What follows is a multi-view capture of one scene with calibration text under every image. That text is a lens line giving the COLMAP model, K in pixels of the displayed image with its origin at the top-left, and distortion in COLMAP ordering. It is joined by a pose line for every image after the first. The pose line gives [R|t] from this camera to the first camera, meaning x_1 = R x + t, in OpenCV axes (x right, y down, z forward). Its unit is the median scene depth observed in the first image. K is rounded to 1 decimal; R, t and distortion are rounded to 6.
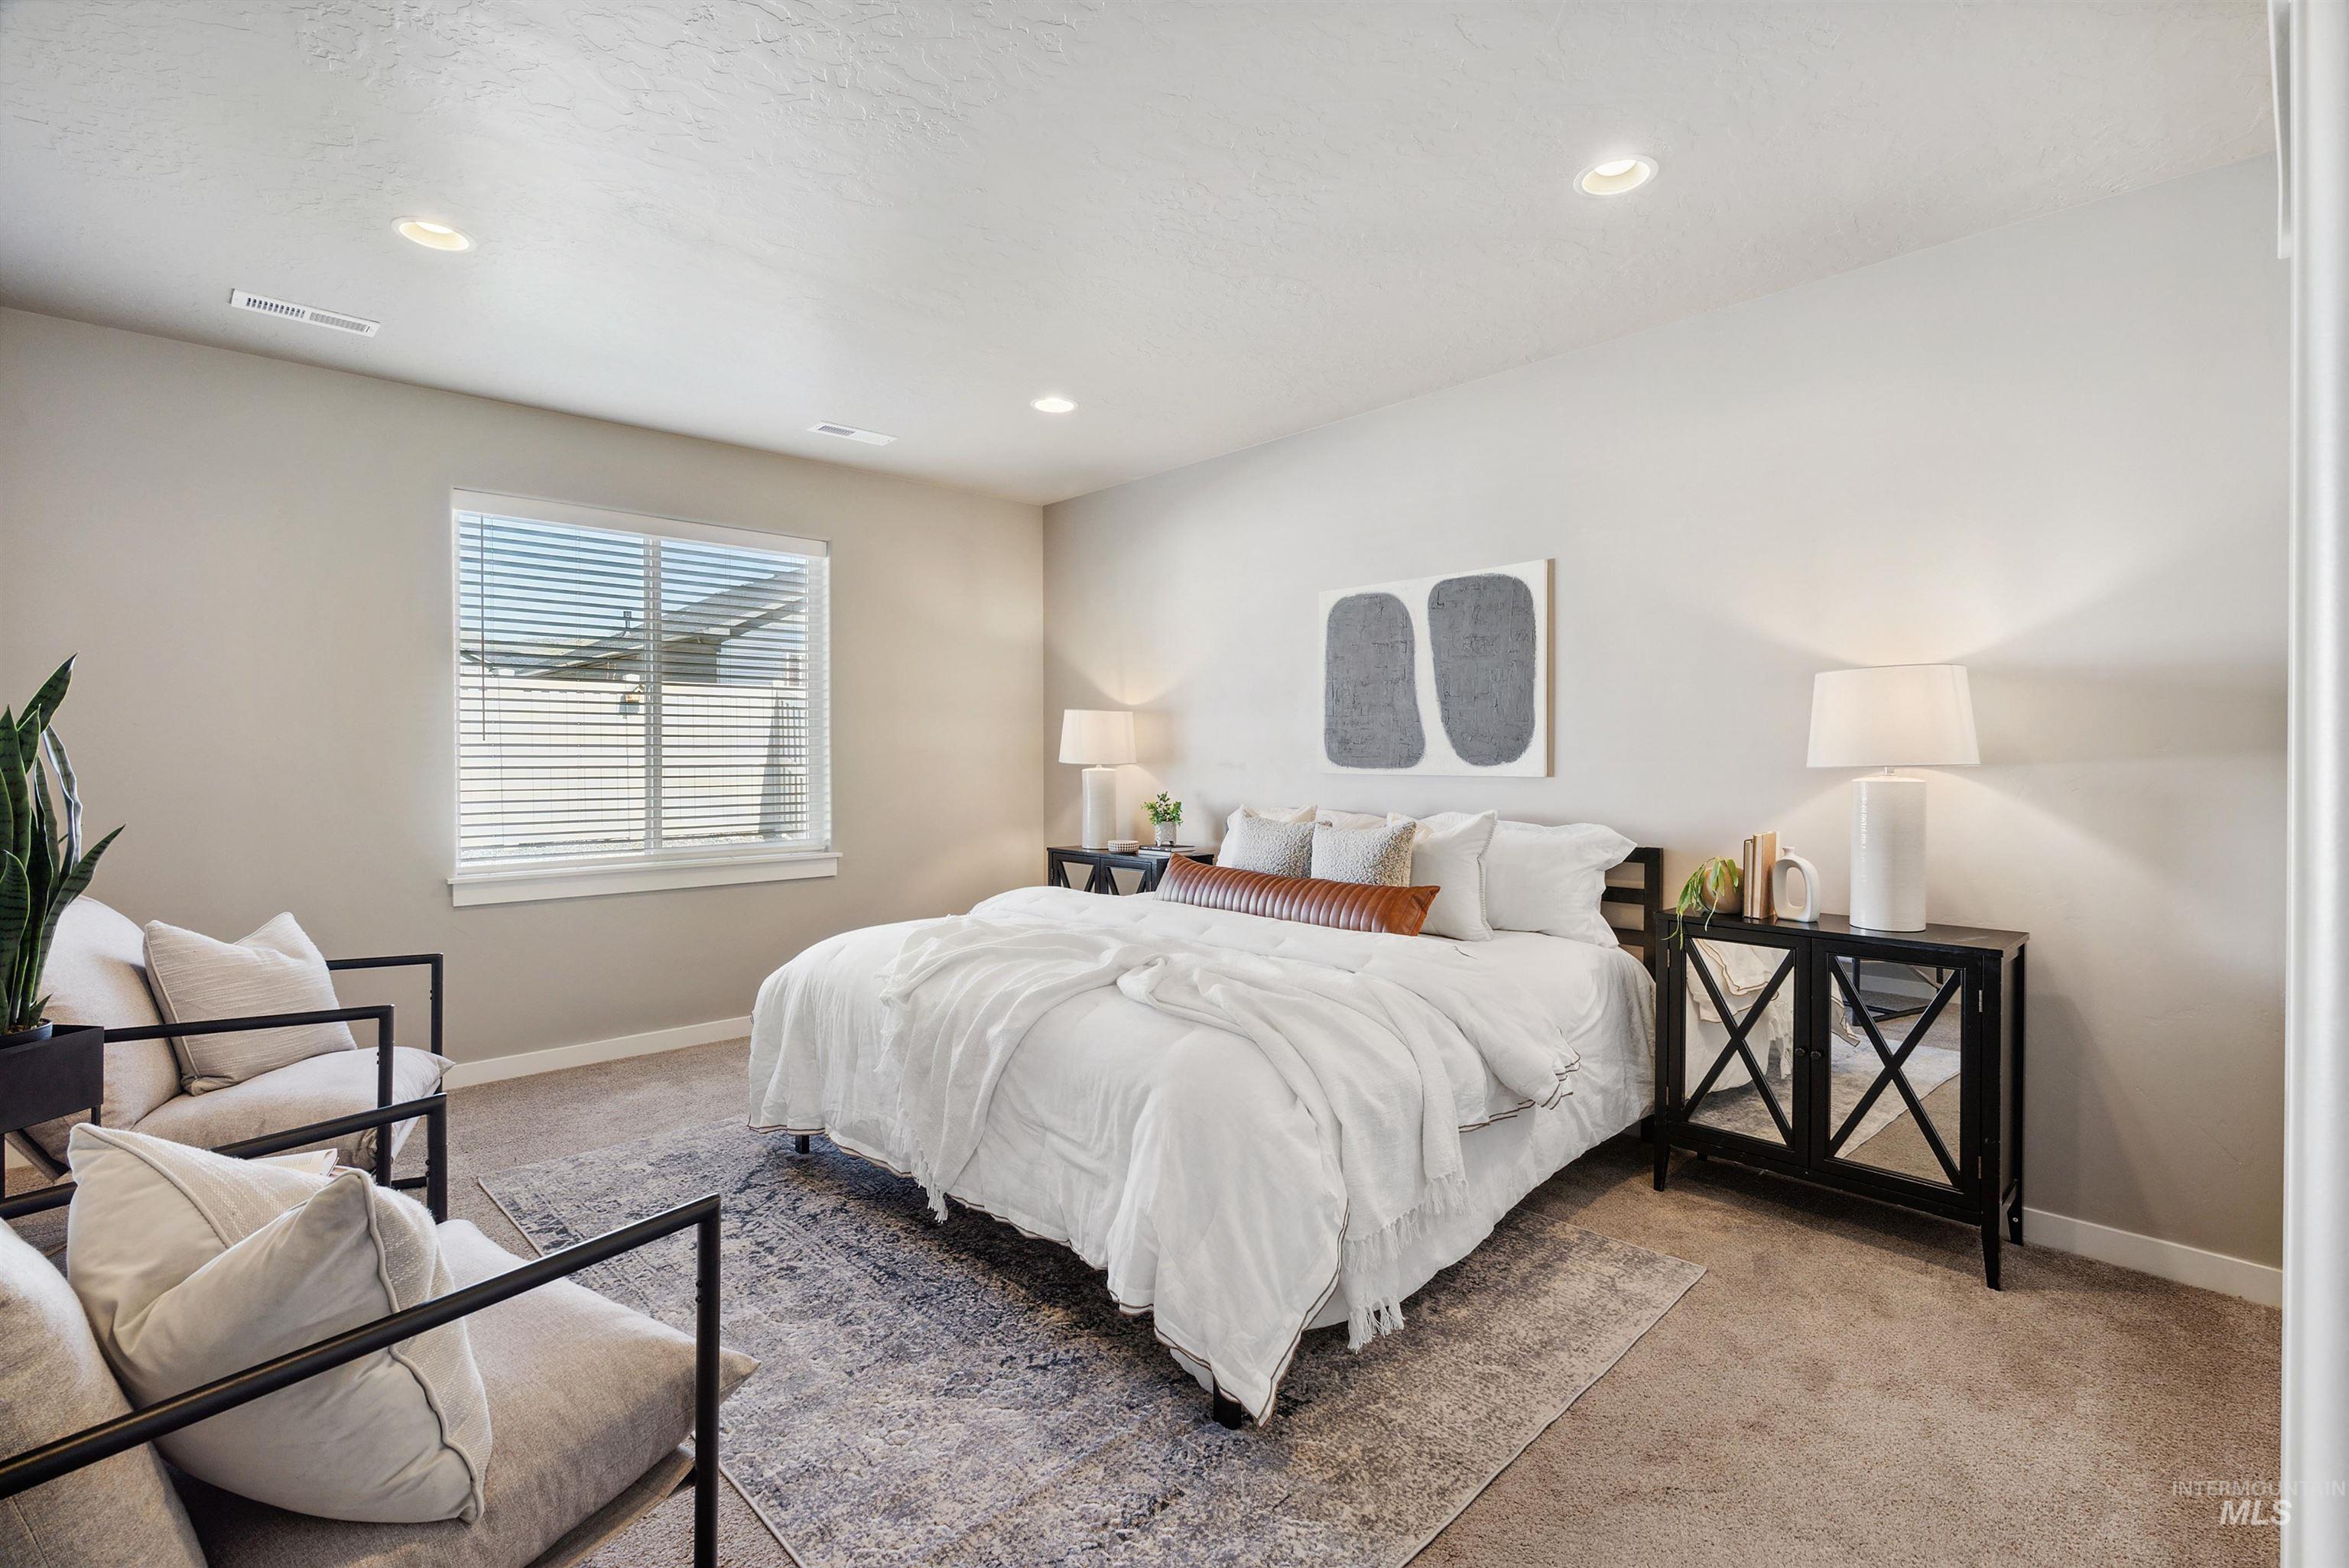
lens RADIAL K [[1057.6, 0, 1178.4], [0, 1057.6, 771.9], [0, 0, 1]] dist [-0.003808, -0.000517]
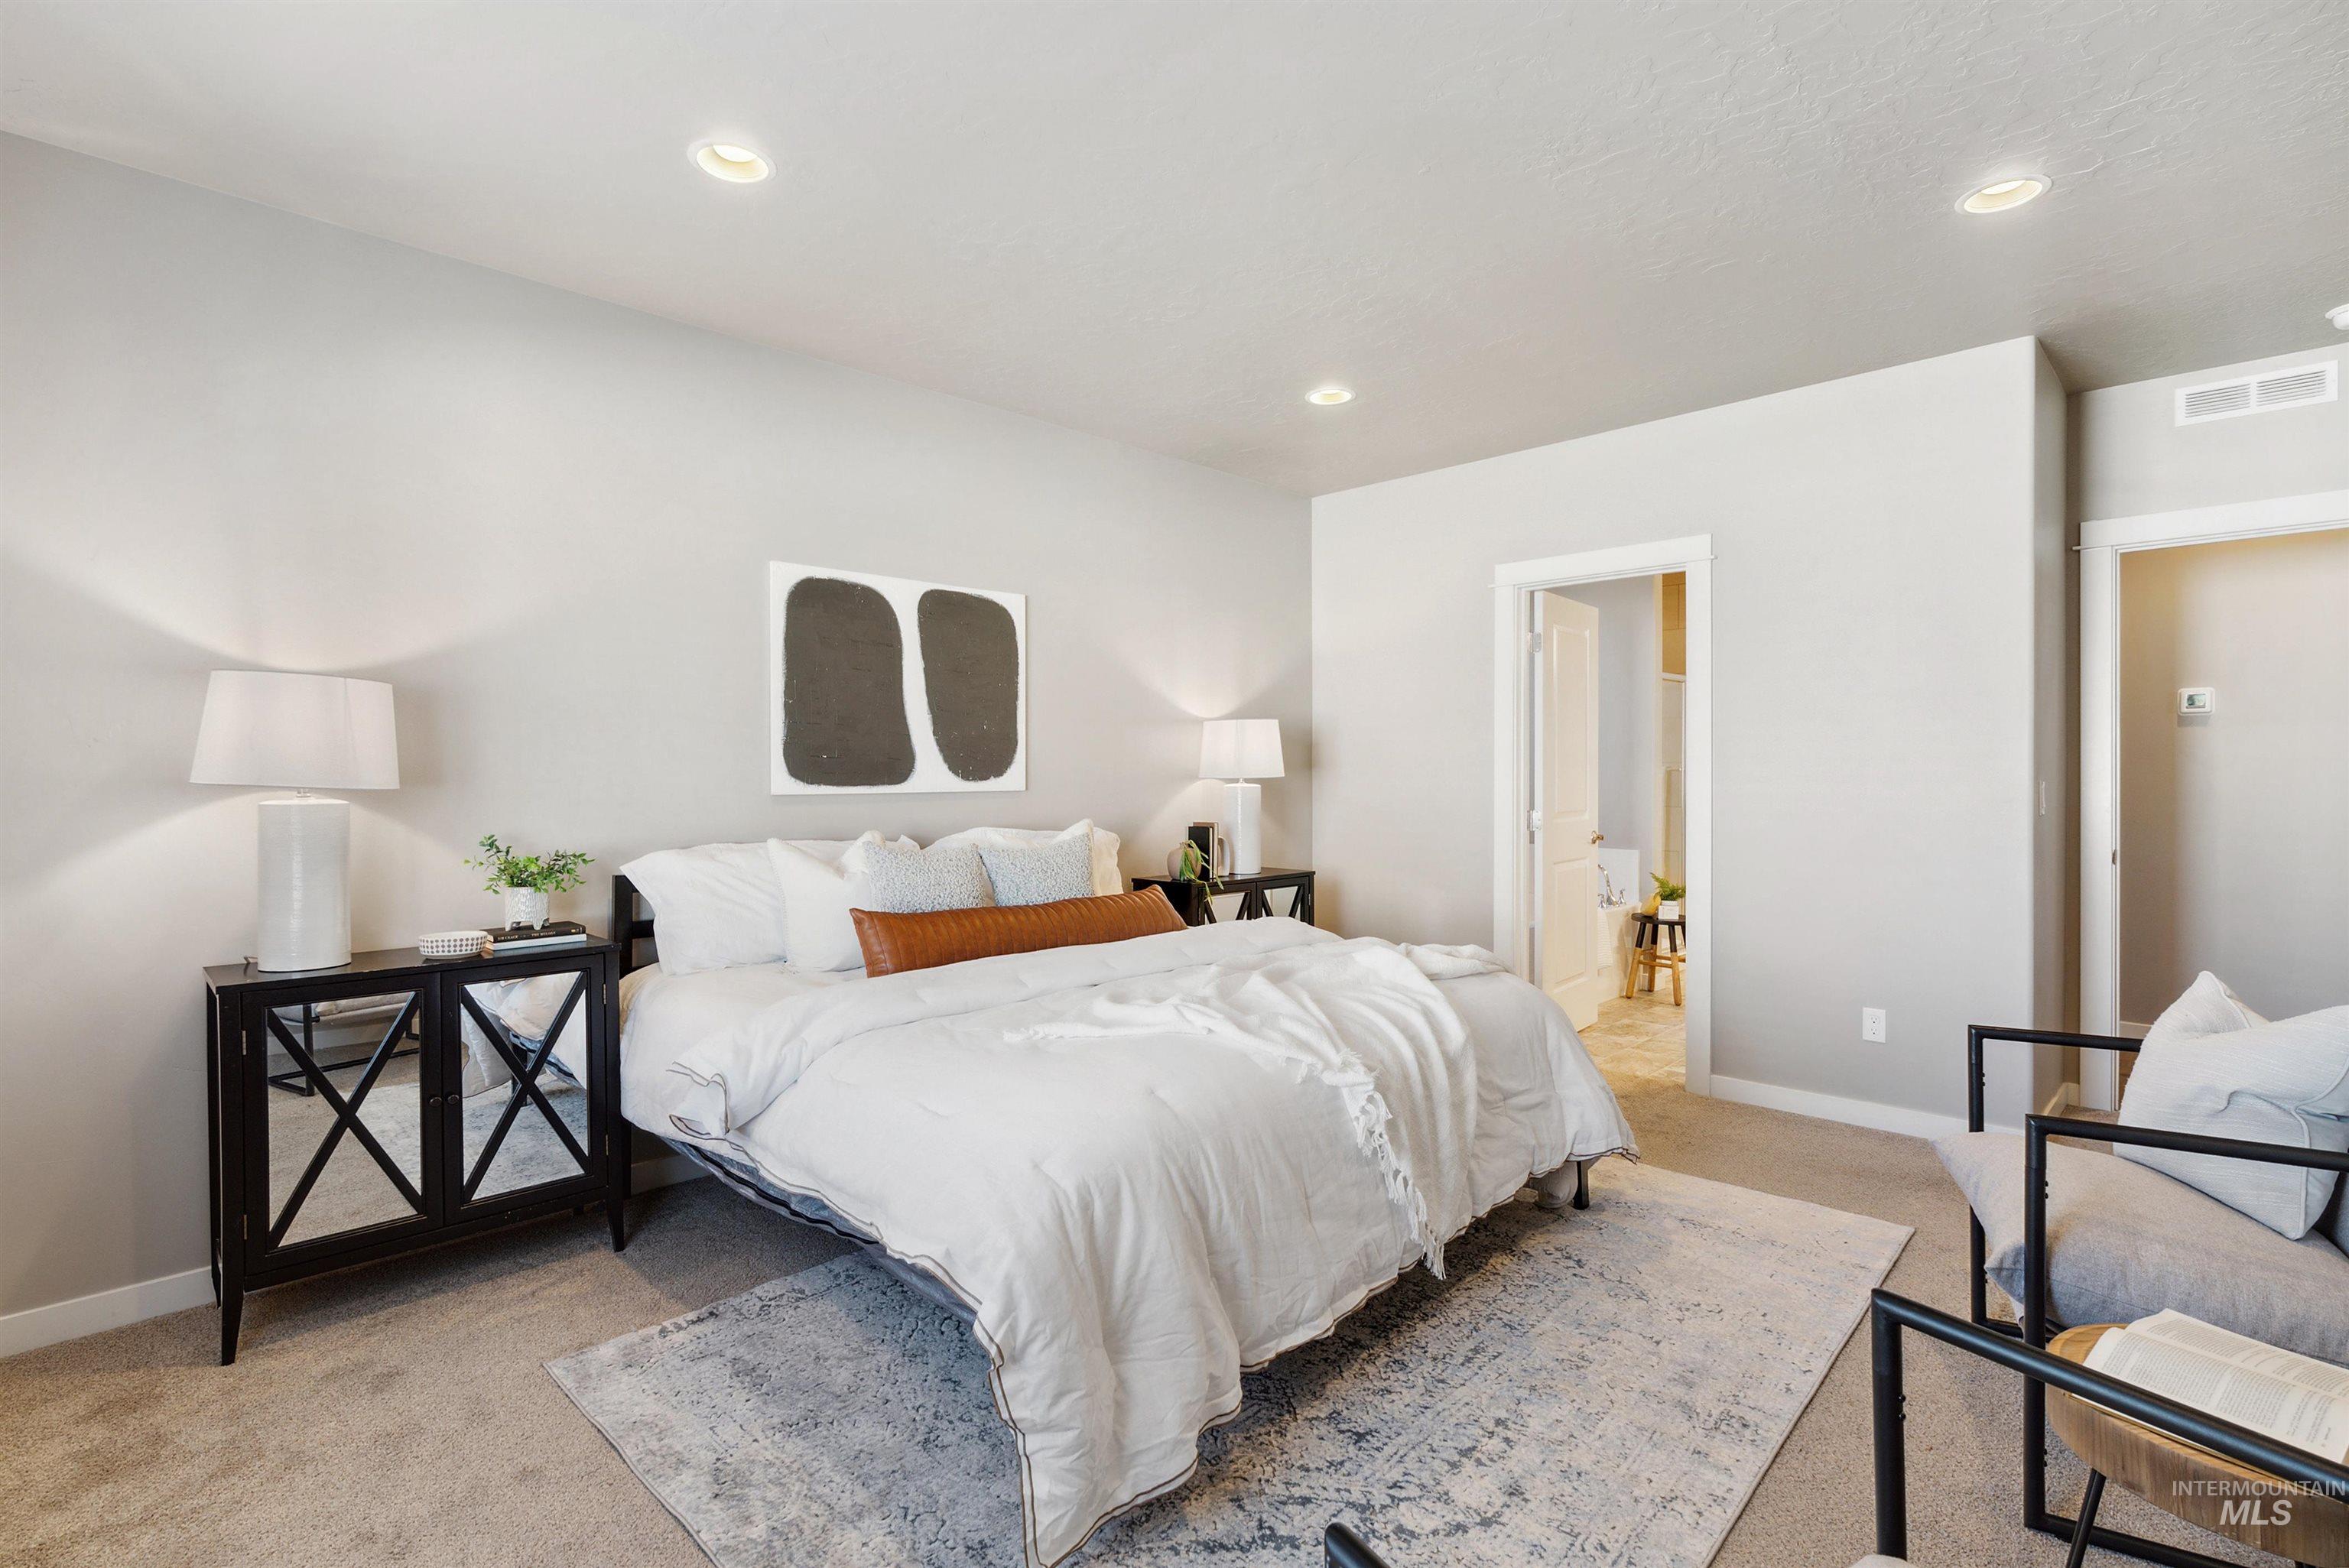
lens RADIAL K [[1084.9, 0, 1179.7], [0, 1084.9, 759.0], [0, 0, 1]] dist [-0.004946, 0.001099]
pose [[-0.027766, 0.015714, 0.999491, -0.732055], [0.015326, 0.999766, -0.015293, -0.007386], [-0.999497, 0.014893, -0.028001, 0.786448]]
